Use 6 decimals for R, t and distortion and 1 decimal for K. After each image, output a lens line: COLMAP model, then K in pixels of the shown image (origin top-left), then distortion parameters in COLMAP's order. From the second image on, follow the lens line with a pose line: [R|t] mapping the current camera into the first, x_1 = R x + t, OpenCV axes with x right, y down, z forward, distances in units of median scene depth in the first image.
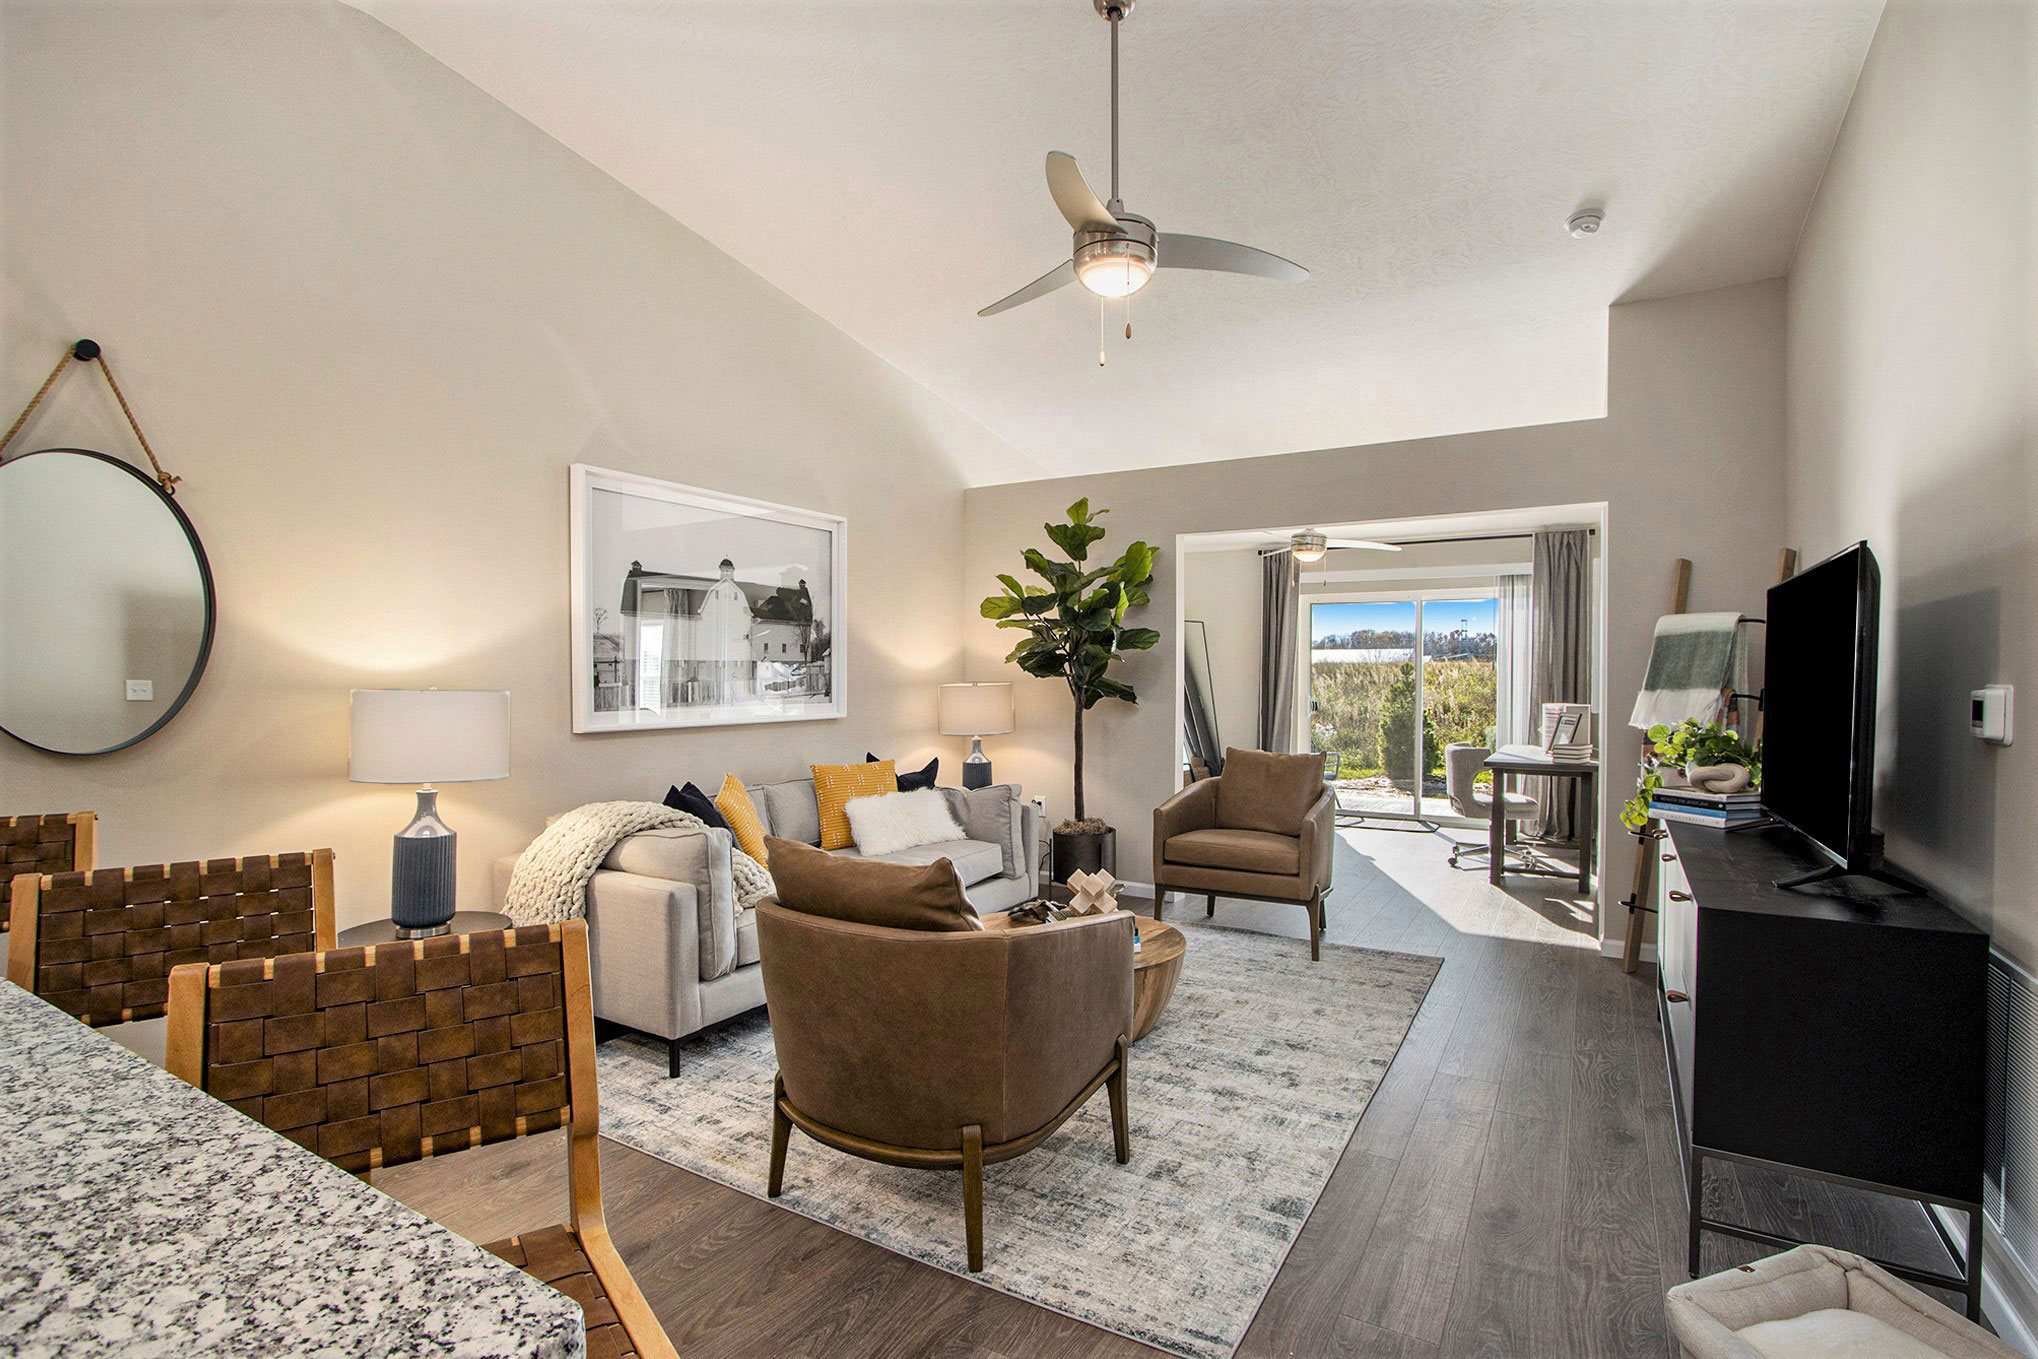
lens RADIAL K [[964.0, 0, 1022.5], [0, 964.0, 697.5], [0, 0, 1]] dist [-0.010797, 0.003221]
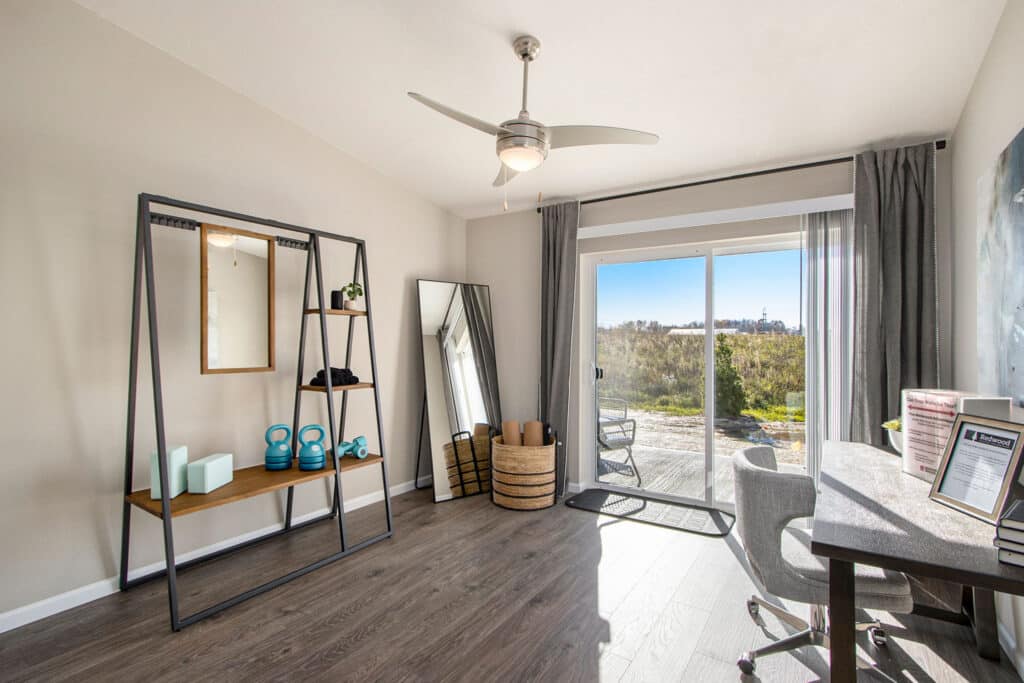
lens RADIAL K [[484.4, 0, 509.3], [0, 484.4, 339.8], [0, 0, 1]] dist [-0.010797, 0.003221]
pose [[0.998343, 0.006626, -0.057162, 0.379002], [-0.008105, 0.999637, -0.025676, -0.016865], [0.056971, 0.026097, 0.998035, 0.818844]]
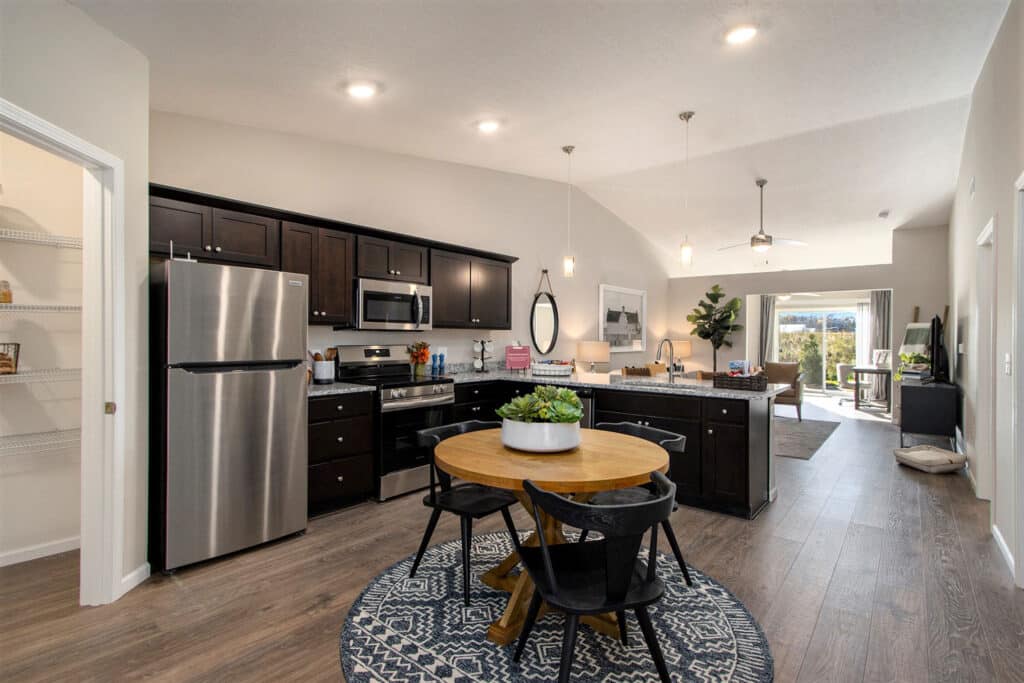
lens RADIAL K [[484.4, 0, 511.9], [0, 484.4, 334.7], [0, 0, 1]] dist [-0.010797, 0.003221]
pose [[0.987292, 0.005764, -0.158809, -0.344204], [-0.010192, 0.999581, -0.027082, 0.013035], [0.158587, 0.028357, 0.986938, -0.684576]]
